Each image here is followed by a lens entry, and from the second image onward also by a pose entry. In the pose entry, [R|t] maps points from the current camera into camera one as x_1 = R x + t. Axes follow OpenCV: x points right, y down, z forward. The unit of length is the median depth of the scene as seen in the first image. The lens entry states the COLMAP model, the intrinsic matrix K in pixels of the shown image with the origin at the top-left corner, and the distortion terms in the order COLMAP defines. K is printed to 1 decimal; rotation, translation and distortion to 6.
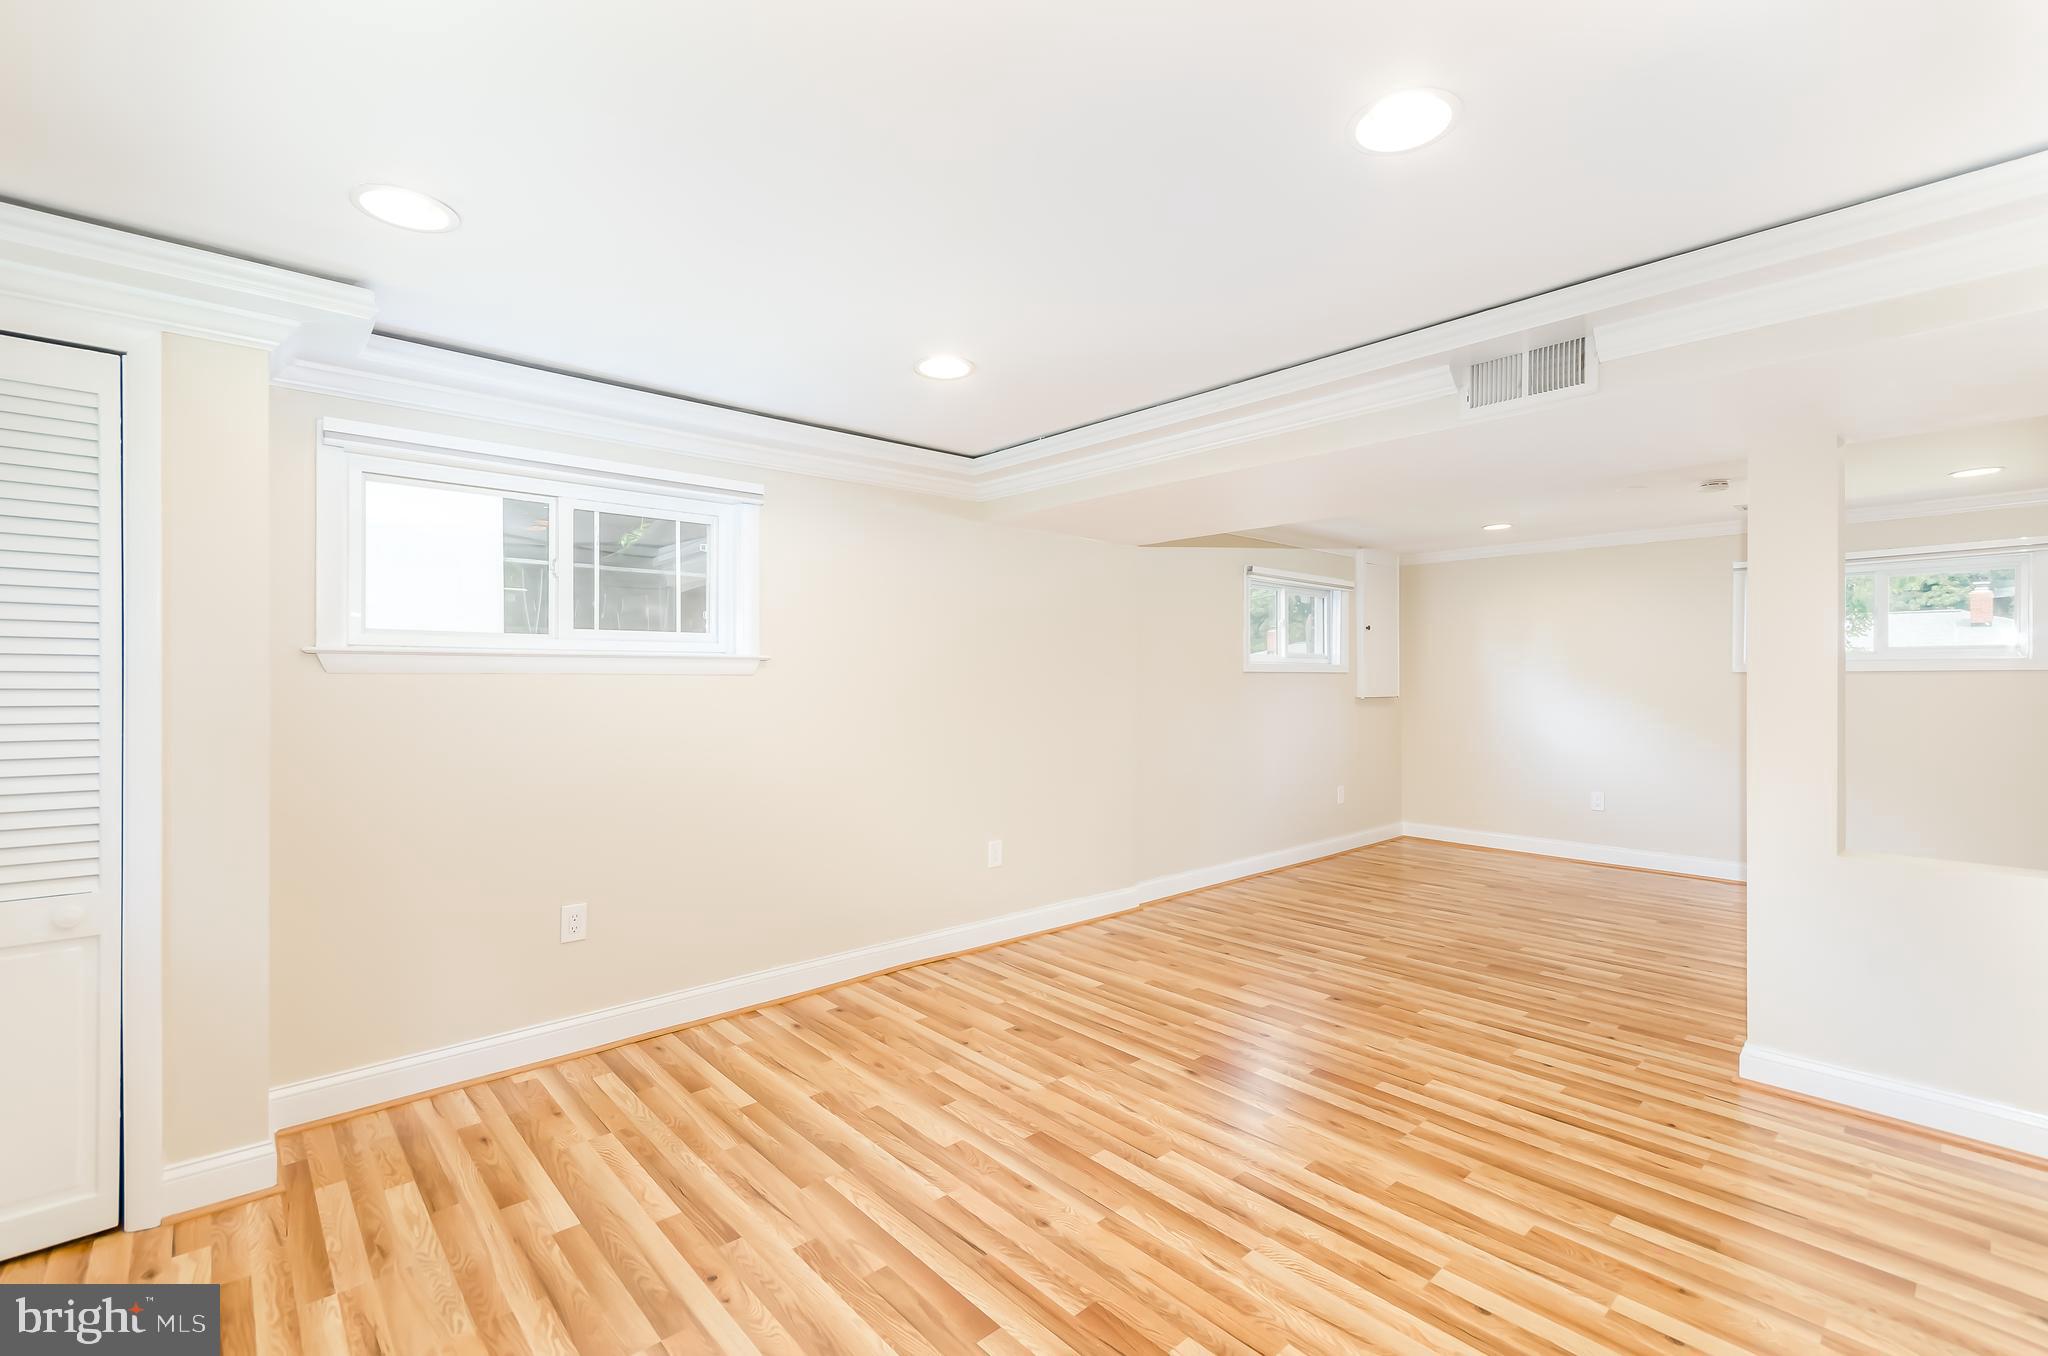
lens RADIAL K [[899.3, 0, 994.6], [0, 899.3, 685.8], [0, 0, 1]] dist [0.005850, 0.000283]
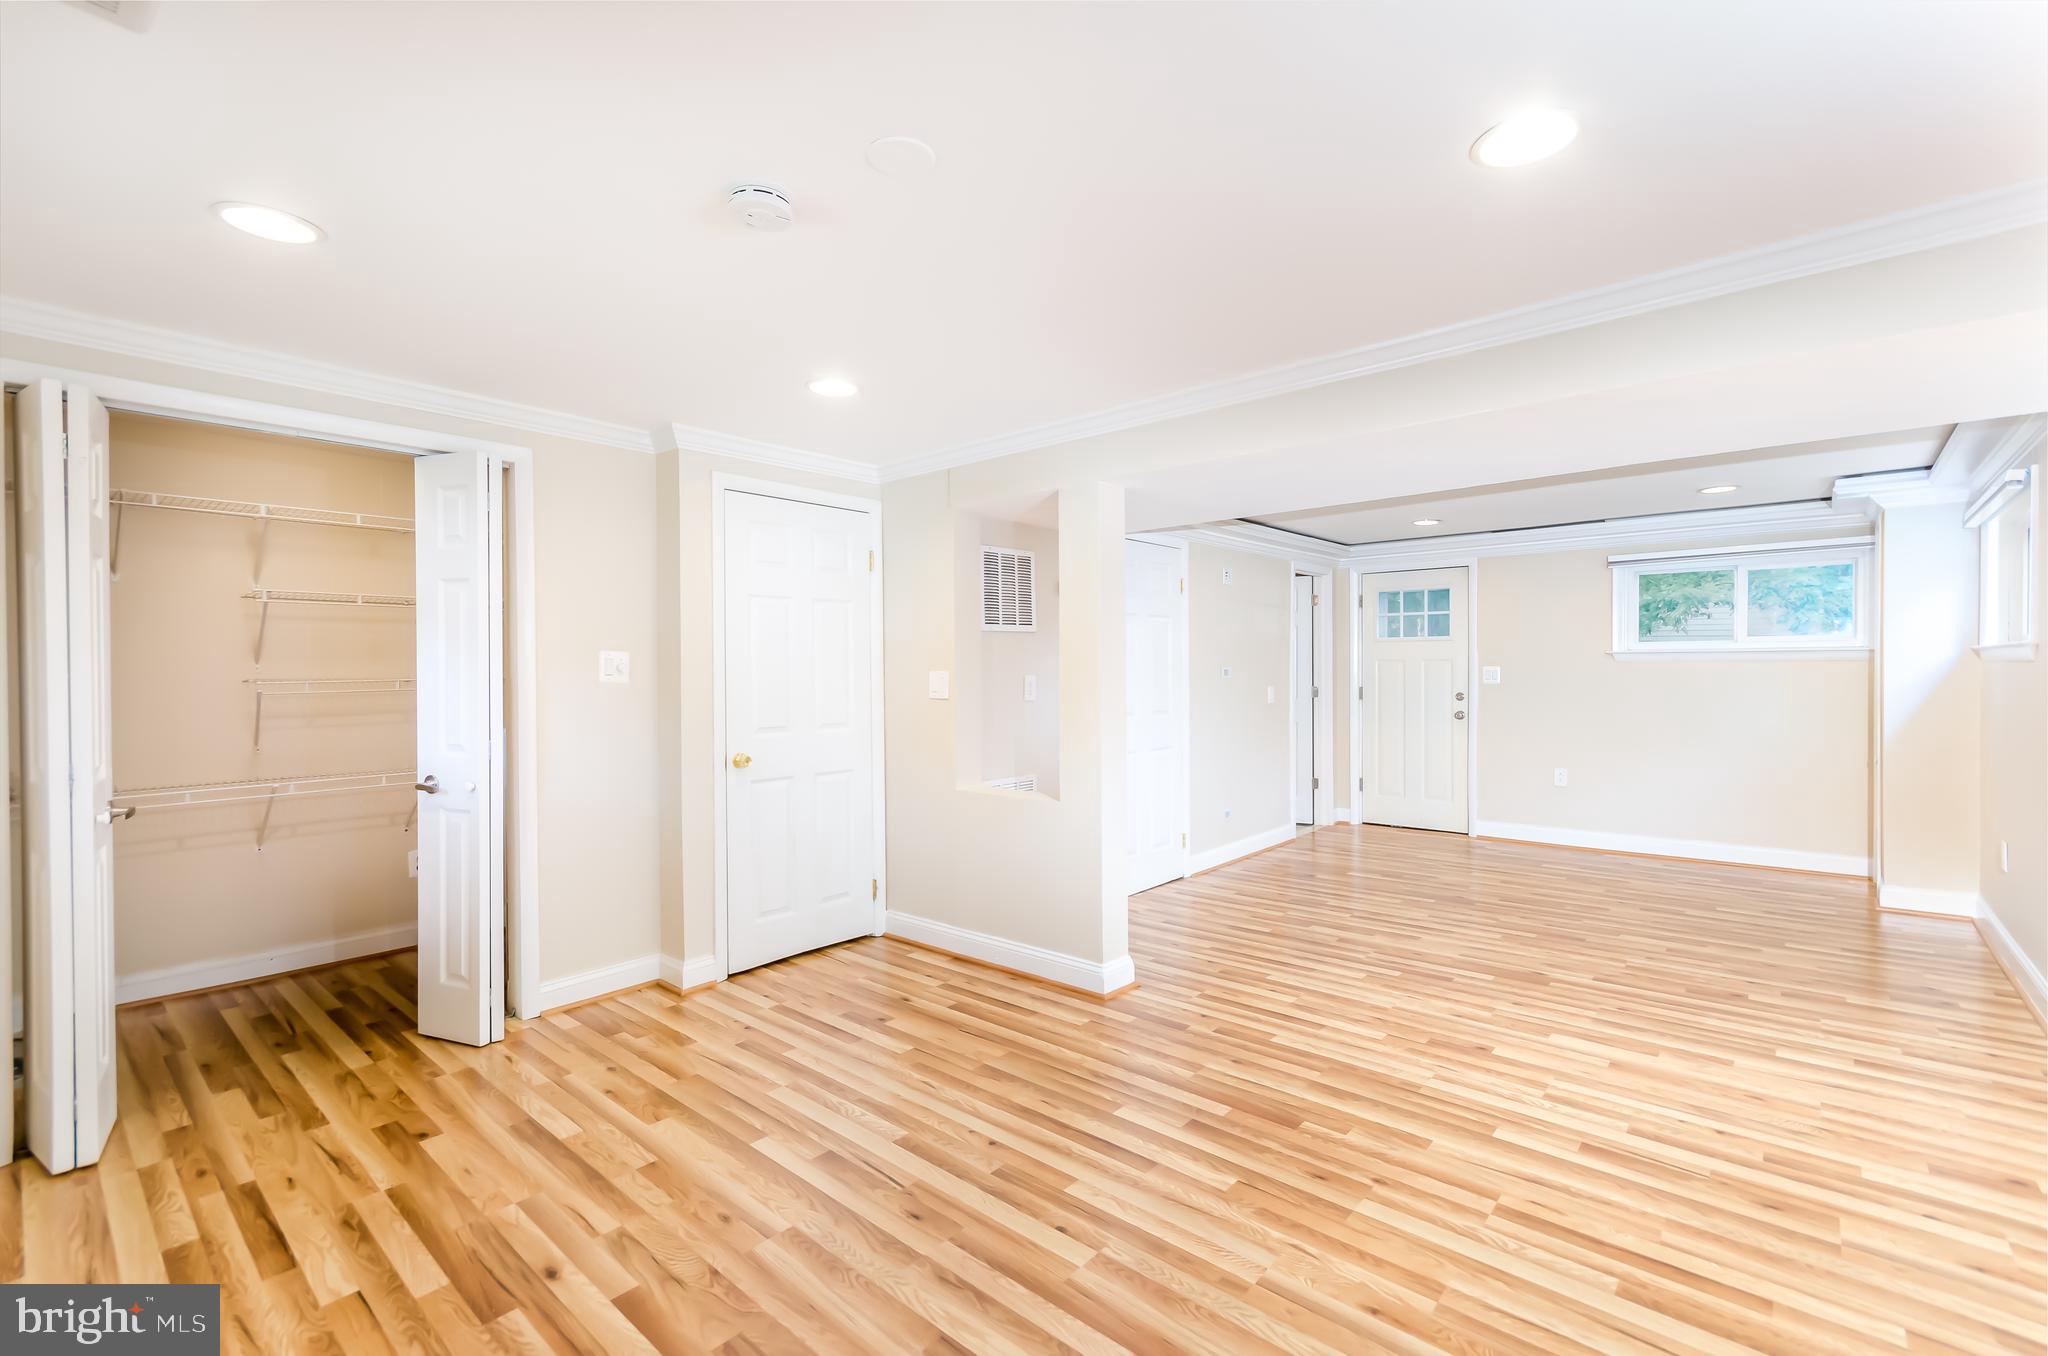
lens RADIAL K [[899.3, 0, 1020.3], [0, 899.3, 665.3], [0, 0, 1]] dist [0.005850, 0.000283]
pose [[-0.990484, 0.008218, -0.137381, 0.988879], [0.008933, 0.999950, -0.004592, -0.007154], [0.137336, -0.005776, -0.990508, 1.914533]]
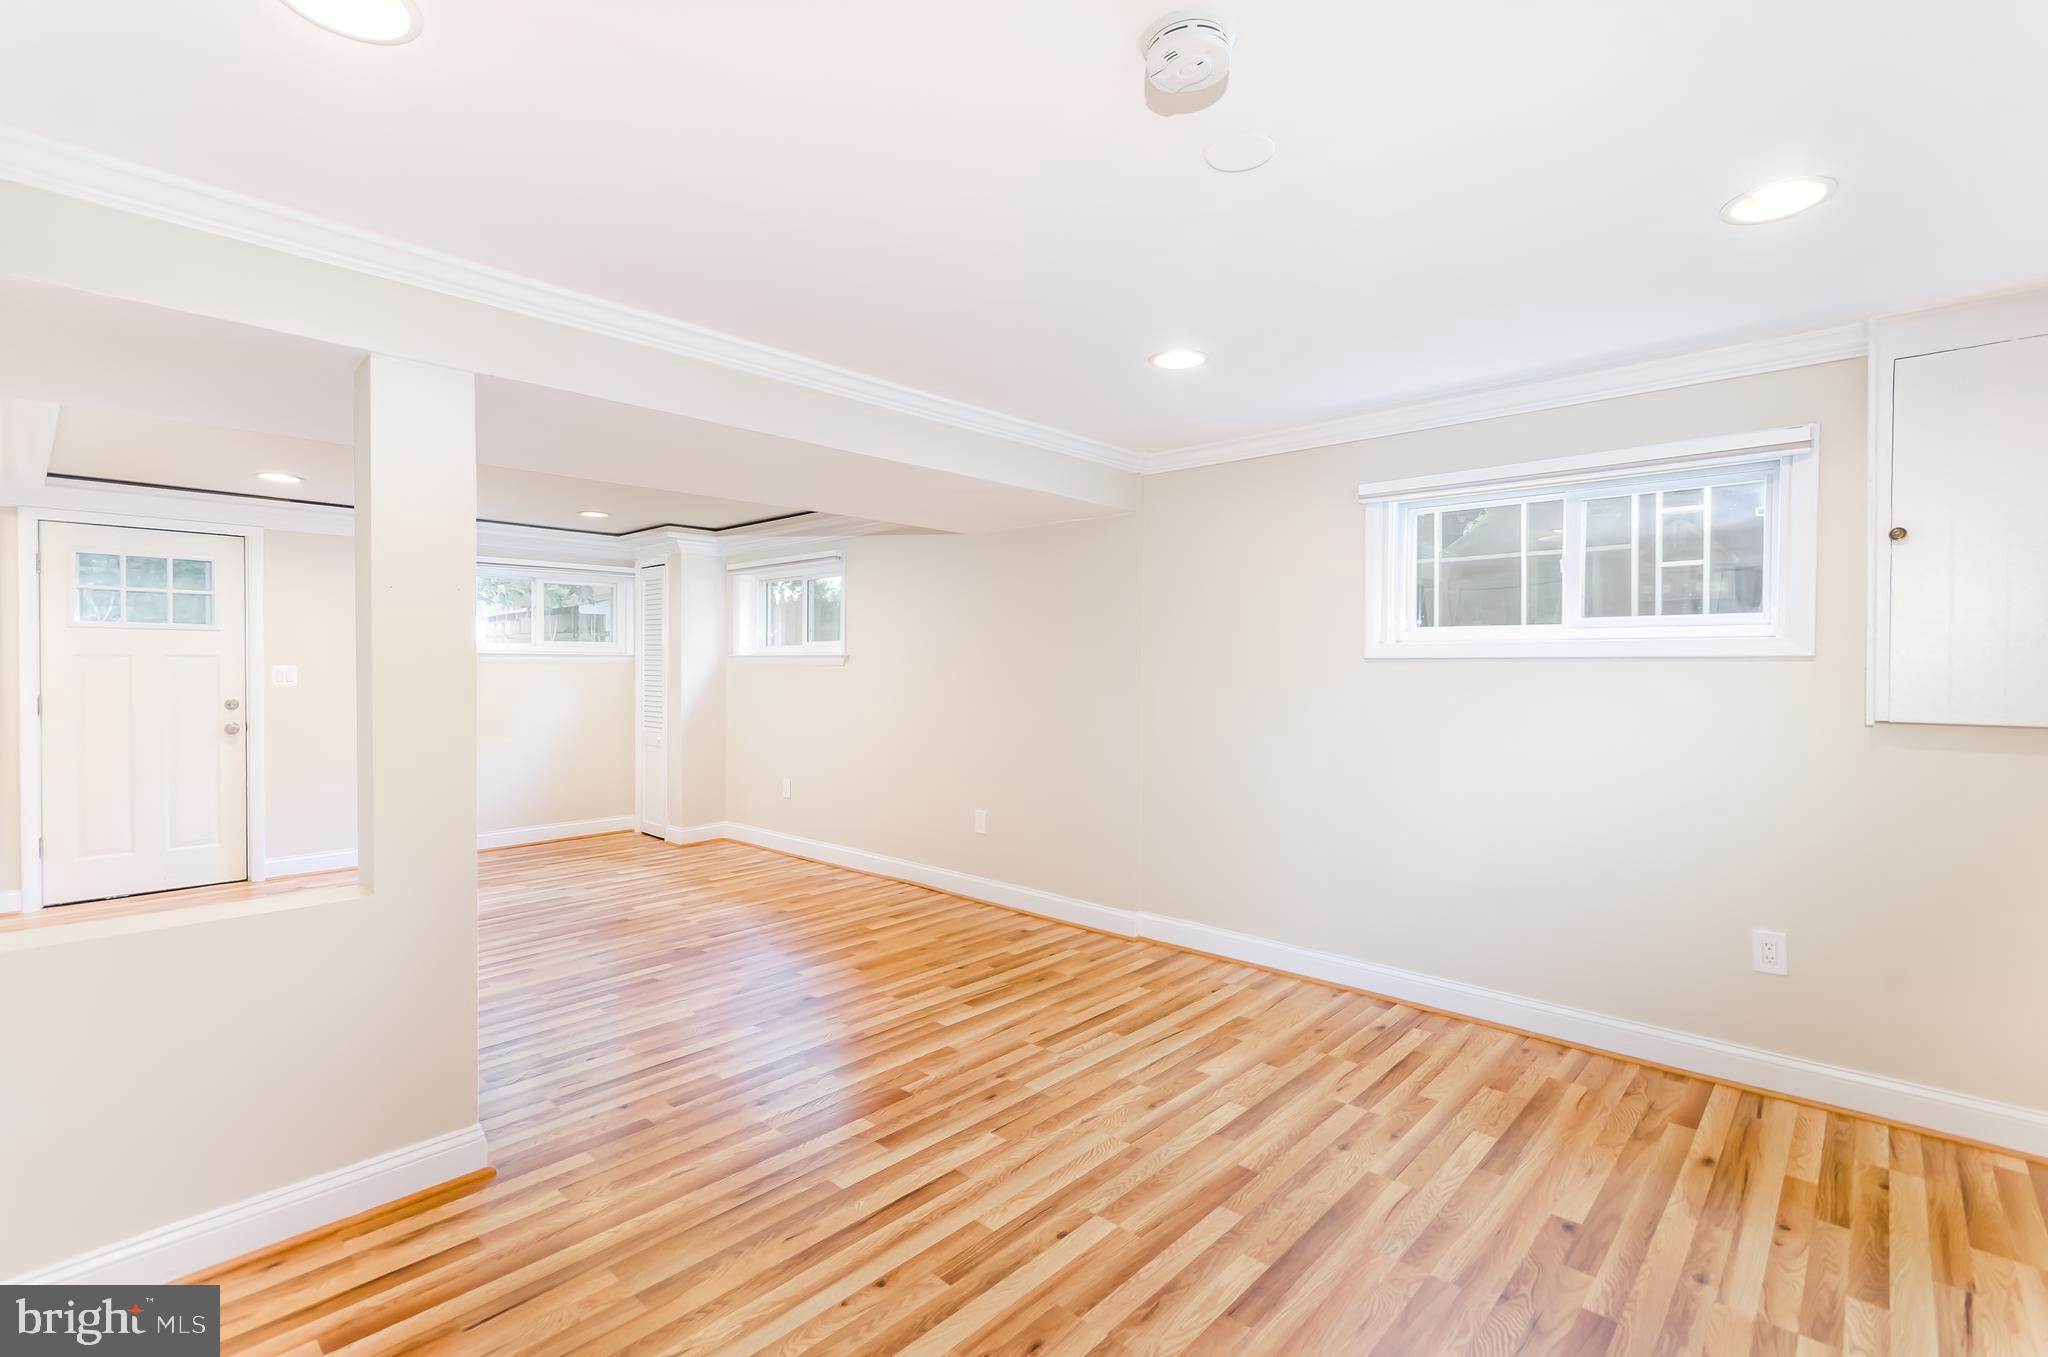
lens RADIAL K [[899.3, 0, 1045.6], [0, 899.3, 684.6], [0, 0, 1]] dist [0.005850, 0.000283]
pose [[0.121429, 0.017898, -0.992439, 1.470252], [-0.005188, 0.999835, 0.017397, -0.006467], [0.992587, 0.003036, 0.121502, 1.227755]]
